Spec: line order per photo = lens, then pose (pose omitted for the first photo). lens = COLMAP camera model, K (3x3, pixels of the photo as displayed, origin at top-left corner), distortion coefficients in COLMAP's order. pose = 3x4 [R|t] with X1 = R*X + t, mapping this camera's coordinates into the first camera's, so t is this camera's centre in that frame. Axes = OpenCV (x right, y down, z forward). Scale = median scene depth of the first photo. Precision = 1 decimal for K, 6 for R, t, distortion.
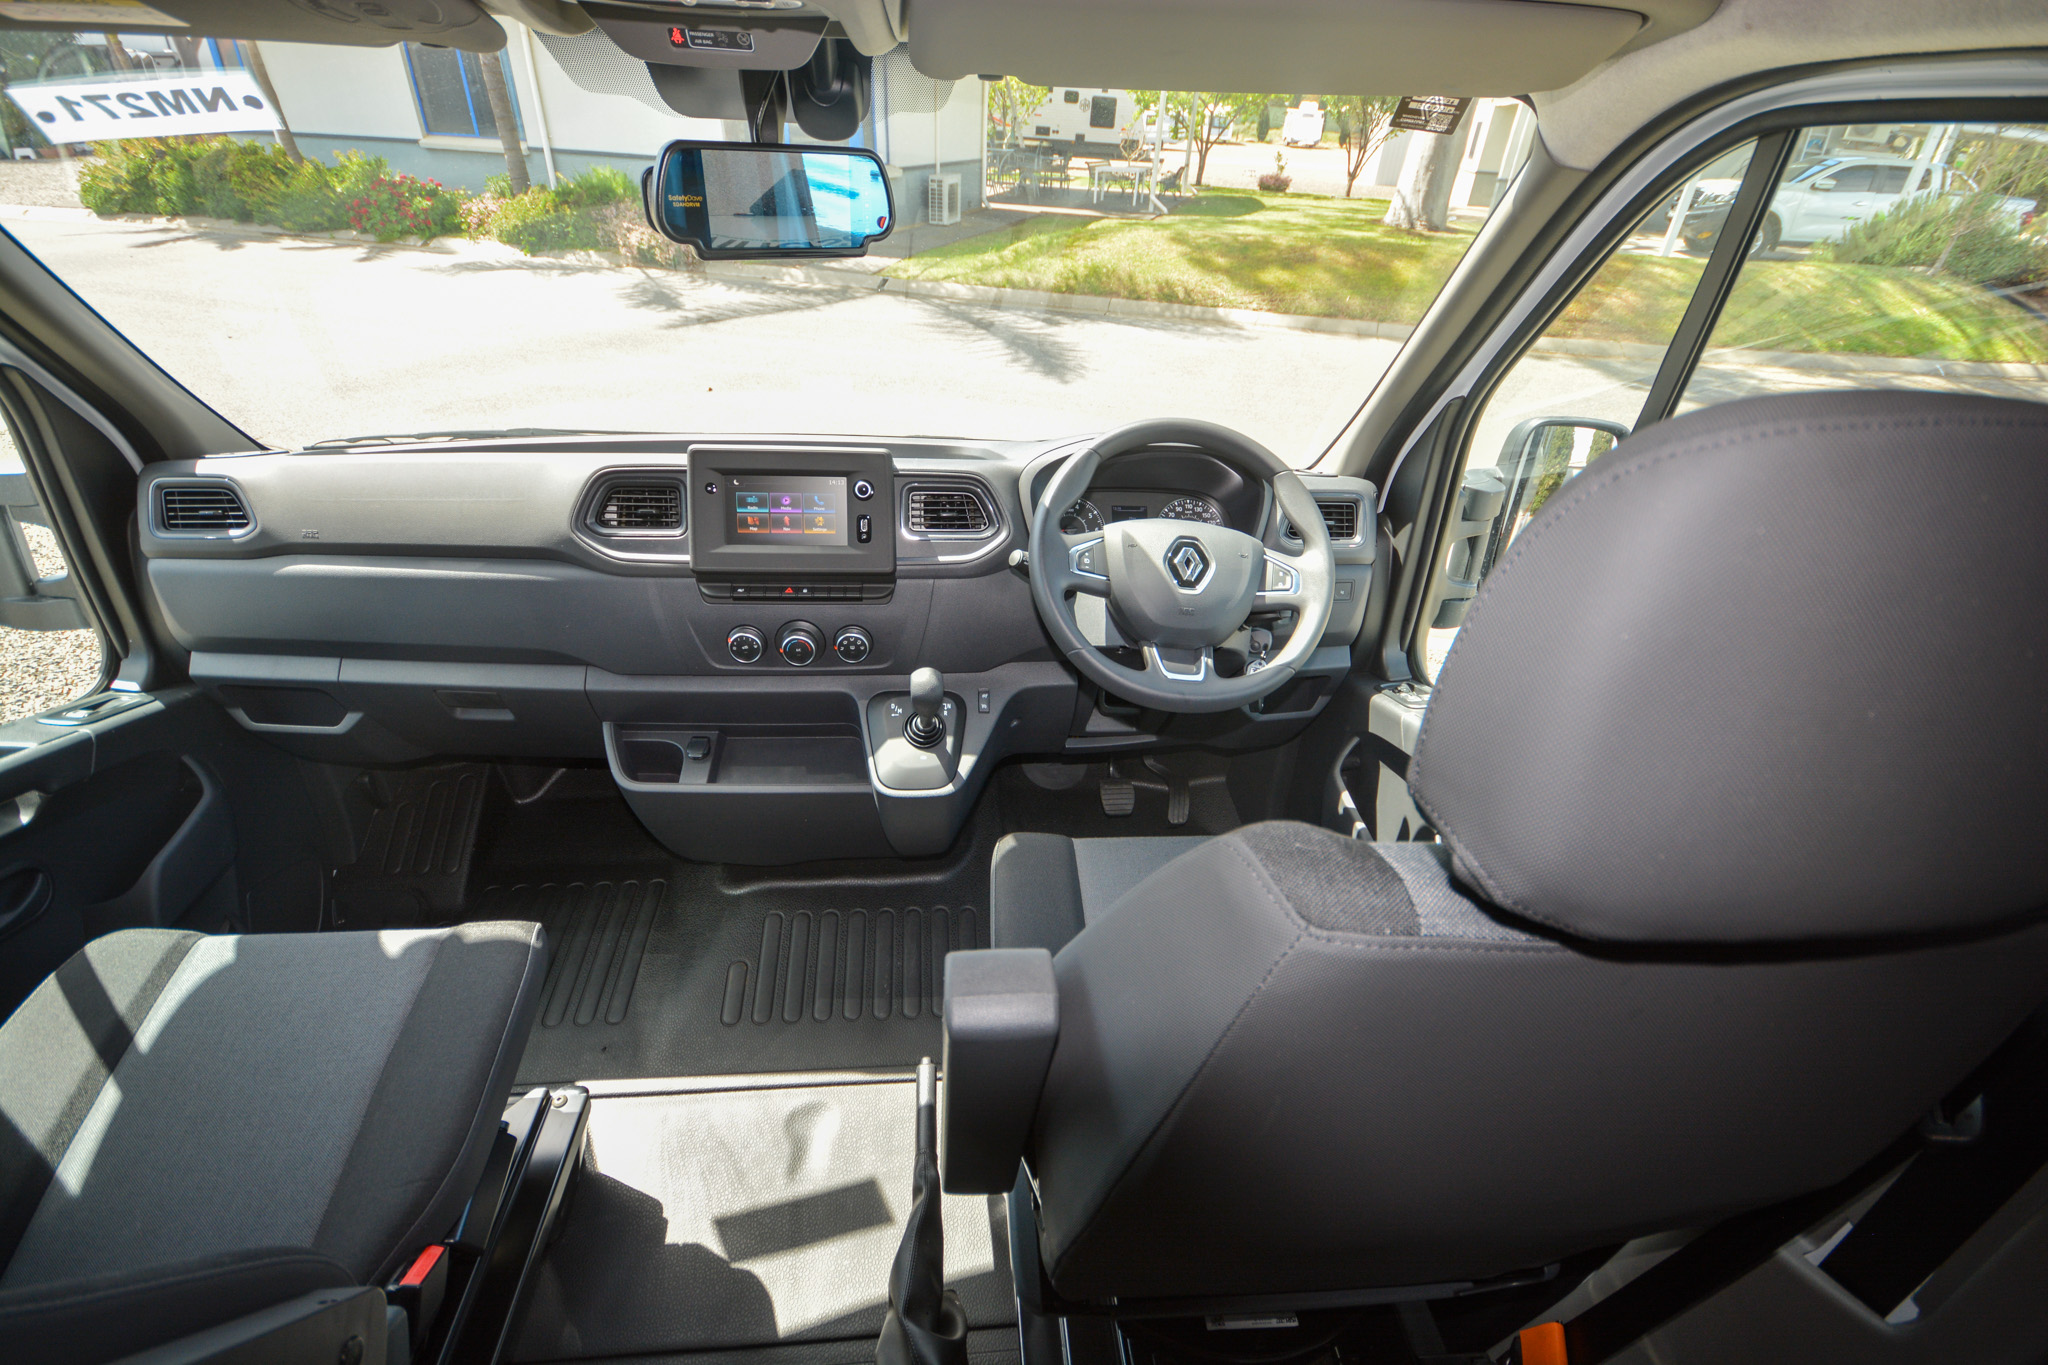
lens RADIAL K [[895.6, 0, 1018.8], [0, 895.6, 671.1], [0, 0, 1]] dist [0.009881, -0.013000]
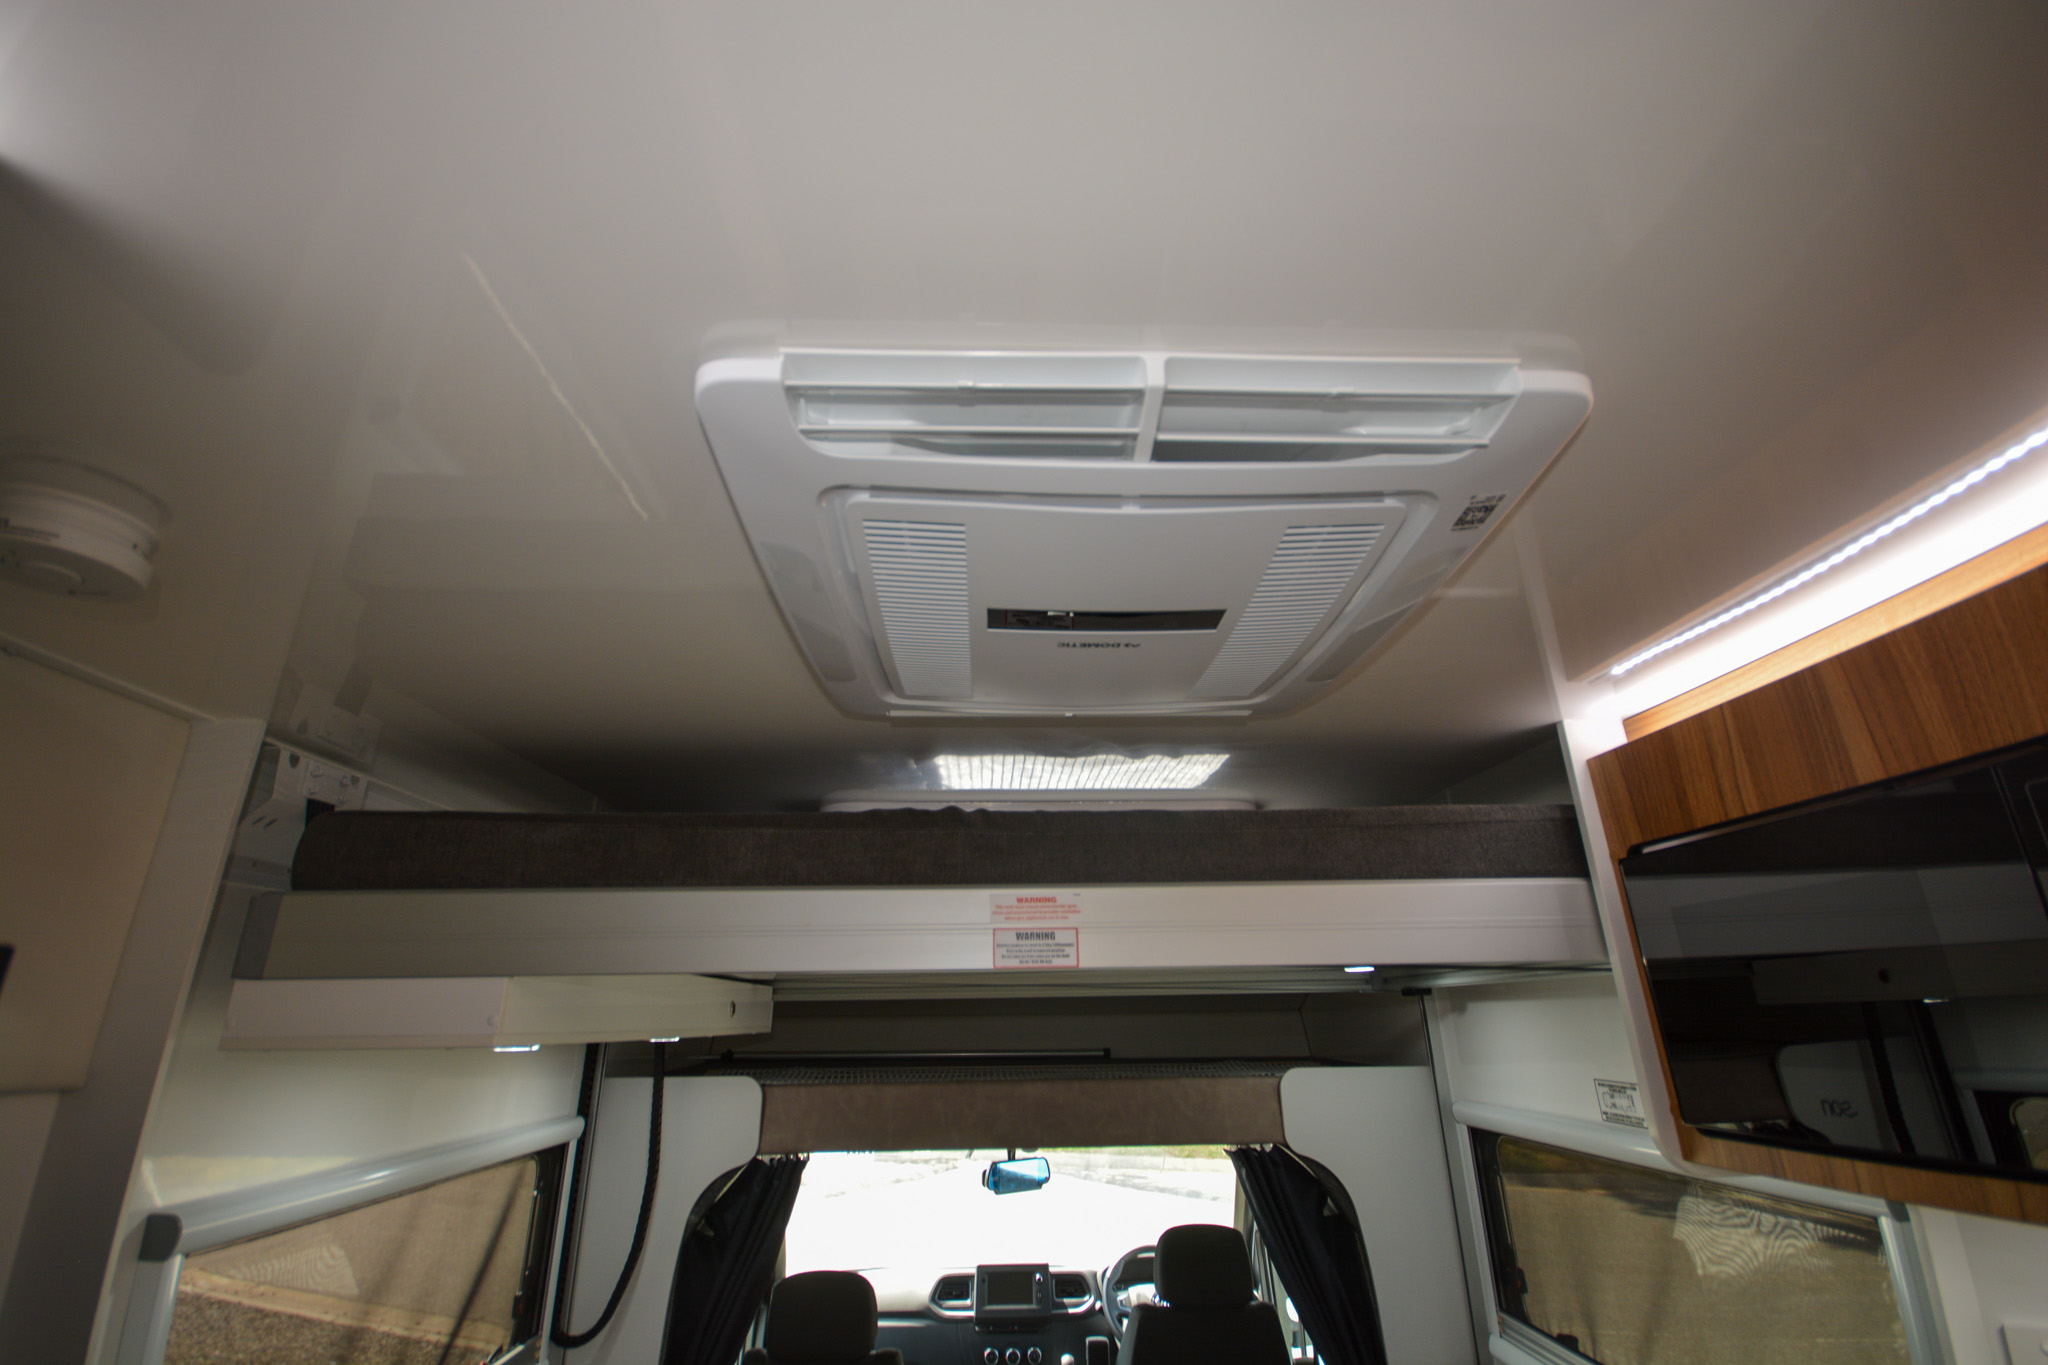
lens RADIAL K [[895.6, 0, 1017.0], [0, 895.6, 681.1], [0, 0, 1]] dist [0.009881, -0.013000]
pose [[0.997534, -0.065106, -0.026209, -0.050389], [0.021688, 0.641116, -0.767138, 0.690655], [0.066748, 0.764678, 0.640947, -2.044668]]
